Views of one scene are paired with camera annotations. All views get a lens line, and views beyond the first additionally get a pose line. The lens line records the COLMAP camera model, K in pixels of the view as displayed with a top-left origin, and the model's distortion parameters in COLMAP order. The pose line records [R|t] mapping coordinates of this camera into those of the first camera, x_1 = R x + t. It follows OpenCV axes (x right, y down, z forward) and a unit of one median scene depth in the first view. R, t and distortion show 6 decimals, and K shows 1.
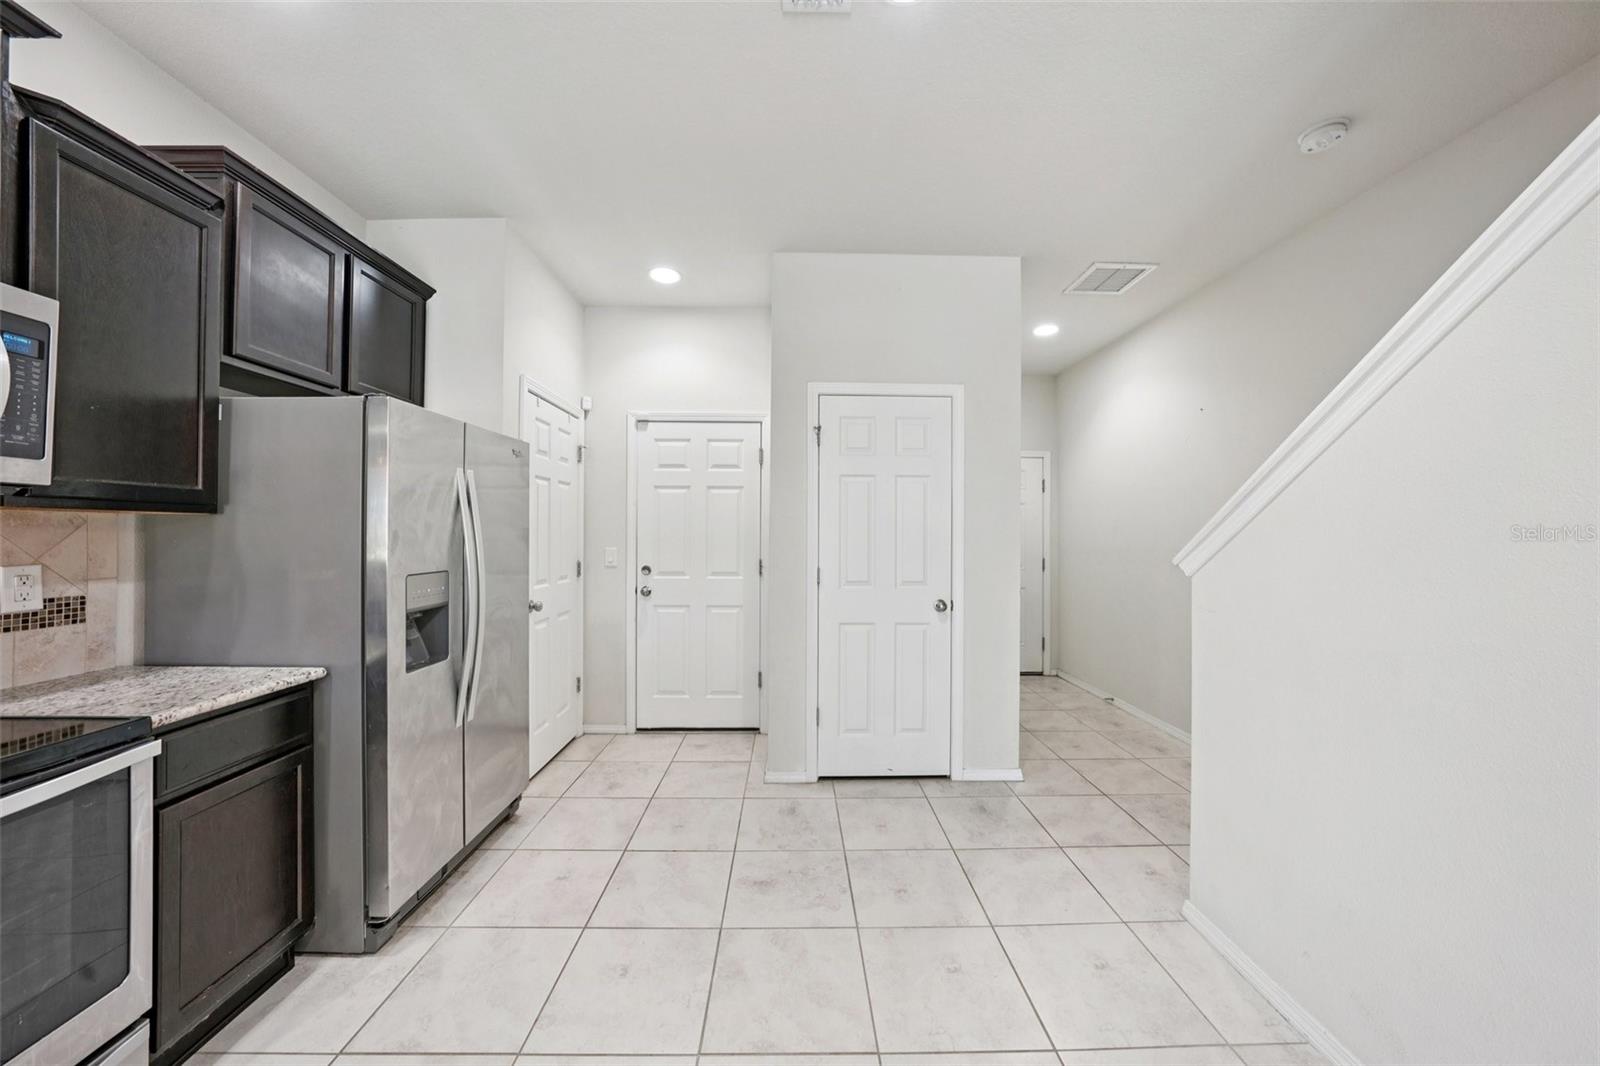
lens RADIAL K [[538.7, 0, 797.3], [0, 538.7, 534.3], [0, 0, 1]] dist [0.000108, 0.000004]
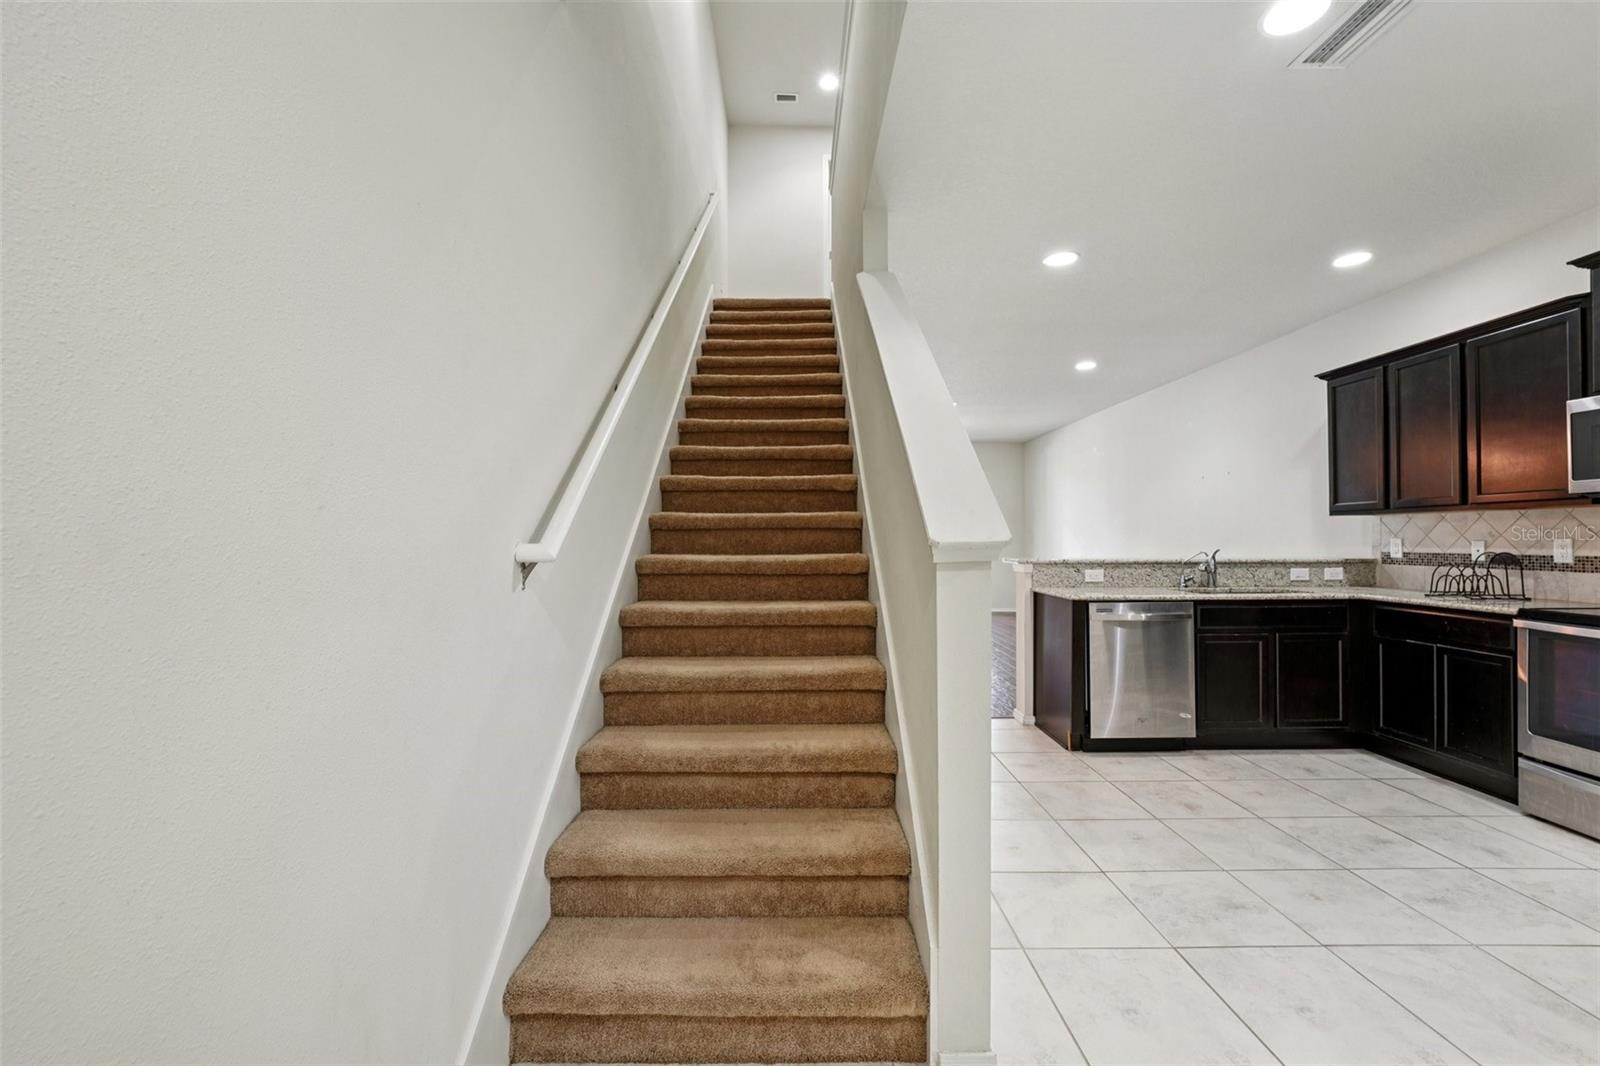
lens RADIAL K [[657.8, 0, 797.4], [0, 657.8, 537.4], [0, 0, 1]] dist [-0.014025, 0.004935]
pose [[-0.999863, -0.002572, 0.016381, 1.011701], [-0.002602, 0.999995, -0.001753, 0.057329], [-0.016376, -0.001795, -0.999864, 1.931604]]
